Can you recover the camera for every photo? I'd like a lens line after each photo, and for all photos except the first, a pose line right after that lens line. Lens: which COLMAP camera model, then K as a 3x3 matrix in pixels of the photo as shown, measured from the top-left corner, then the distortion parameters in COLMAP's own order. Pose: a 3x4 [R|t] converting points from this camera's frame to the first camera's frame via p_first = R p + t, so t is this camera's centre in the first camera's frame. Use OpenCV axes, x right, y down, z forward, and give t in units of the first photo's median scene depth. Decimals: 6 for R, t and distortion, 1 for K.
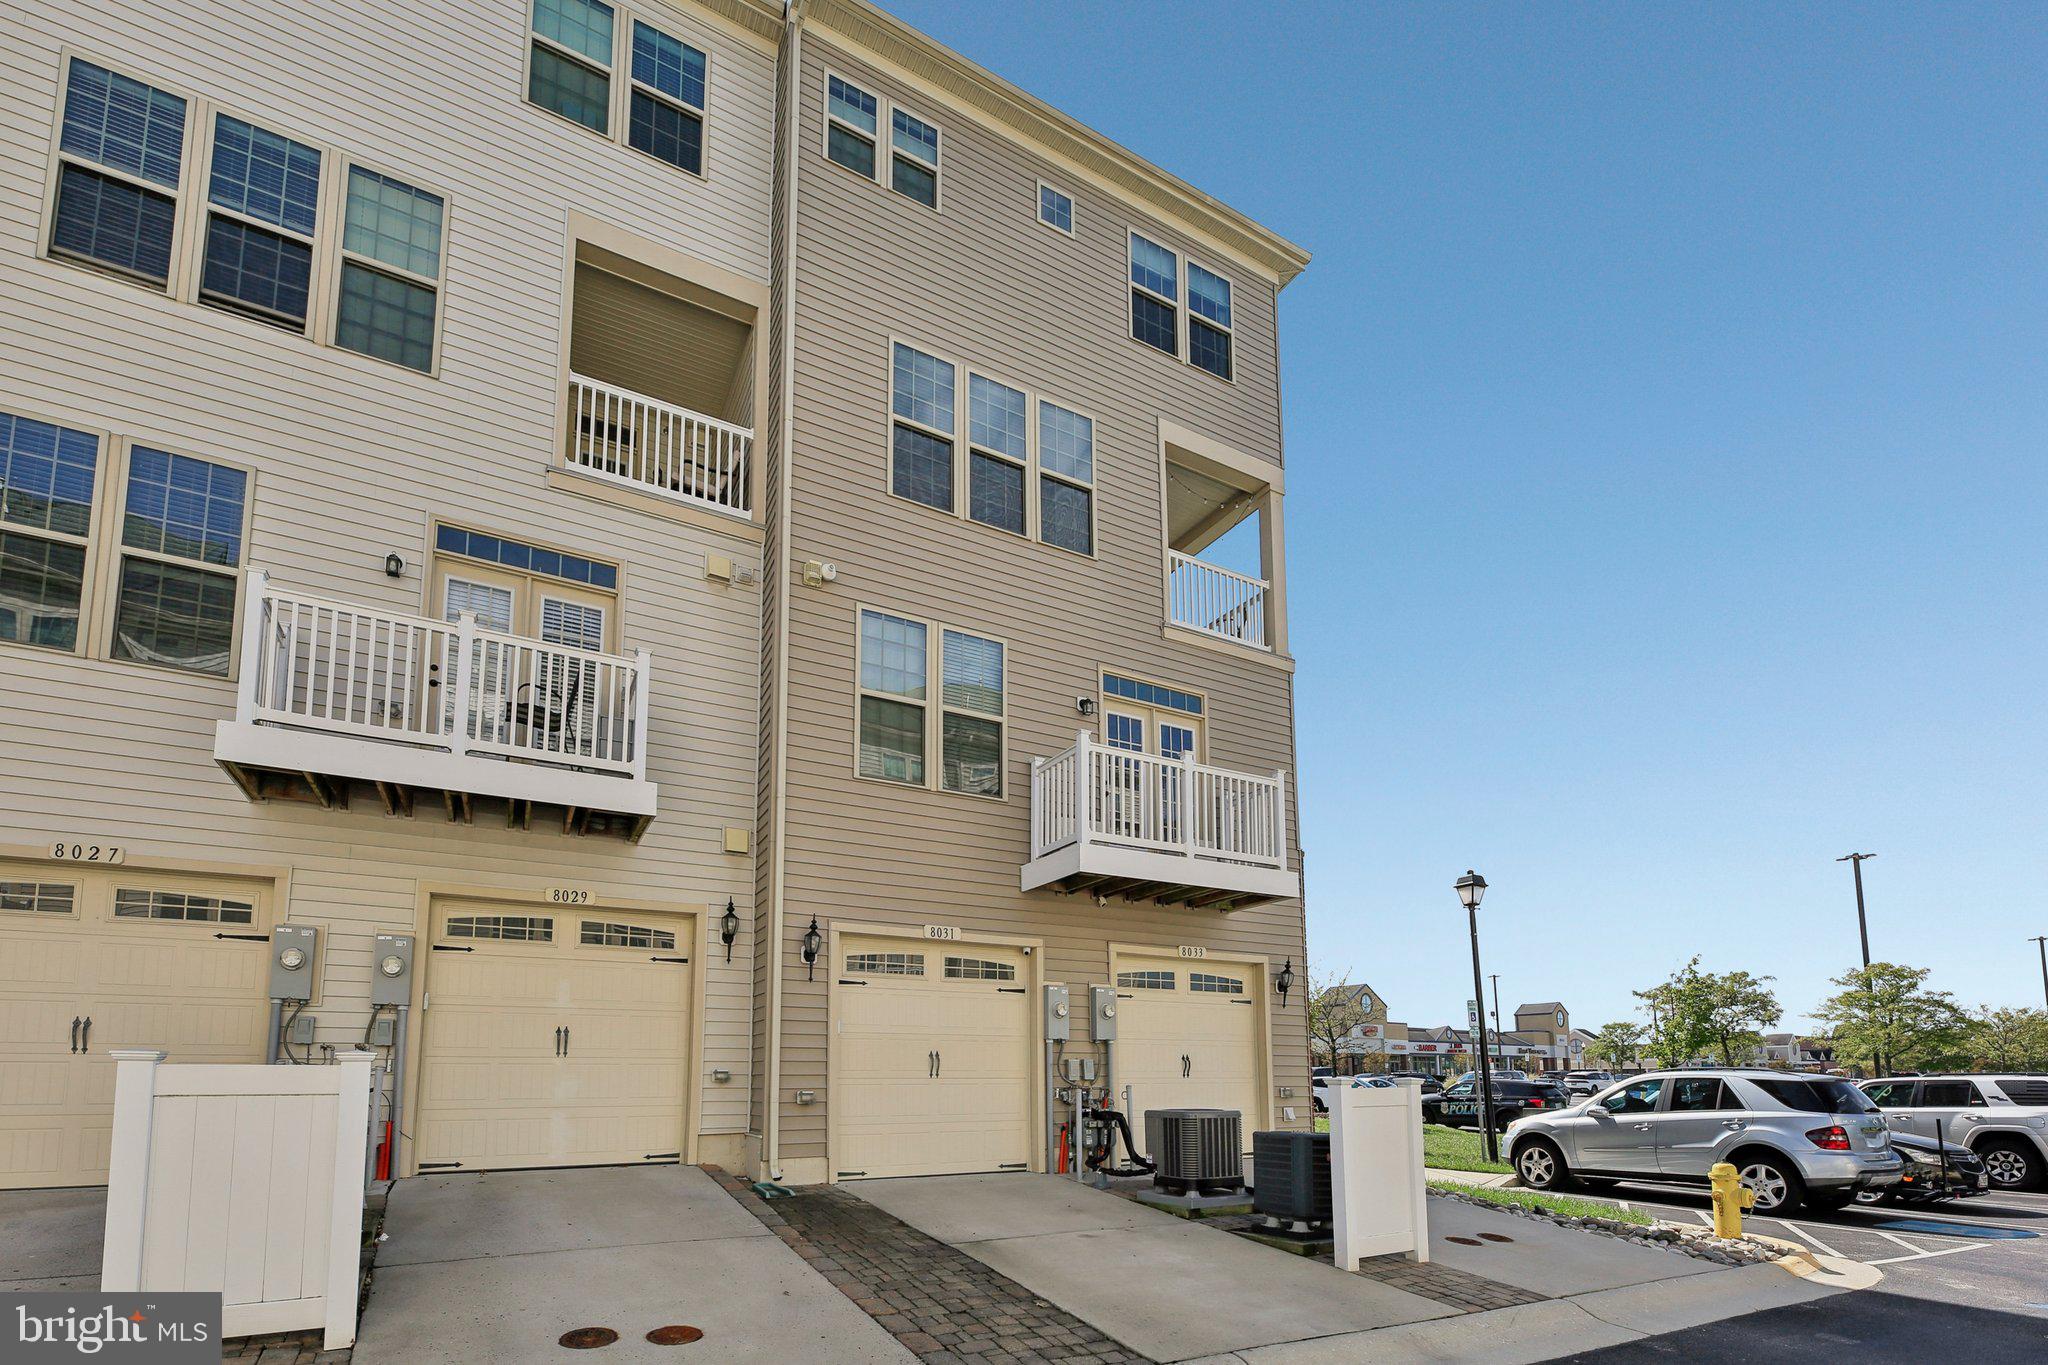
lens RADIAL K [[826.0, 0, 1016.8], [0, 826.0, 686.9], [0, 0, 1]] dist [-0.001912, -0.000911]
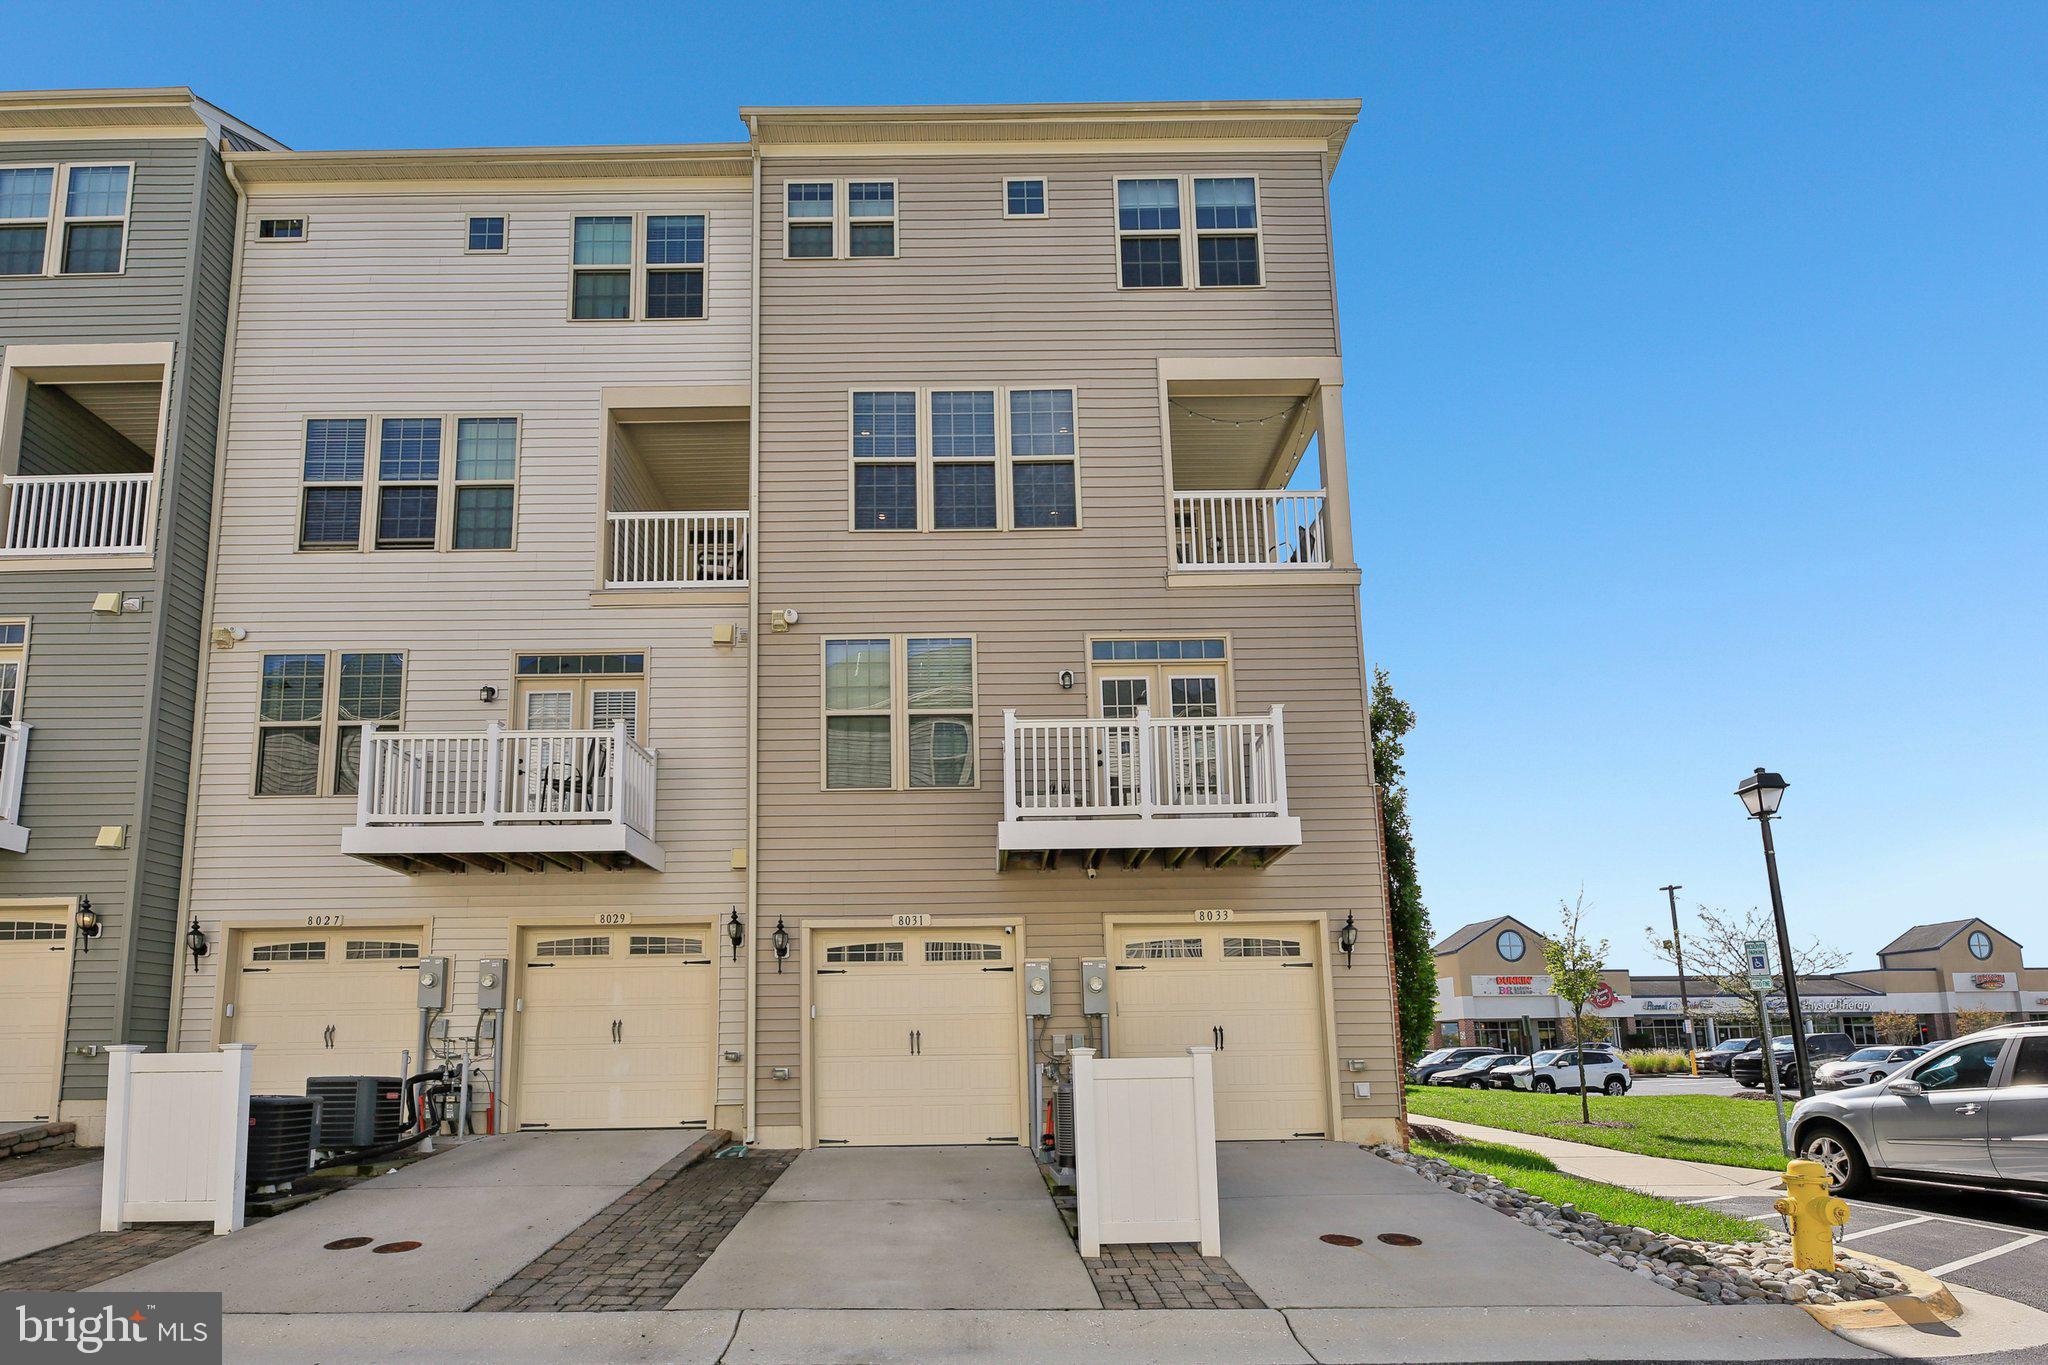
lens RADIAL K [[807.9, 0, 1023.1], [0, 807.9, 673.6], [0, 0, 1]] dist [-0.002249, -0.000534]
pose [[0.887519, -0.209770, -0.410253, 0.497914], [0.208982, 0.976773, -0.047341, 0.058718], [0.410654, -0.043720, 0.910742, 0.105843]]
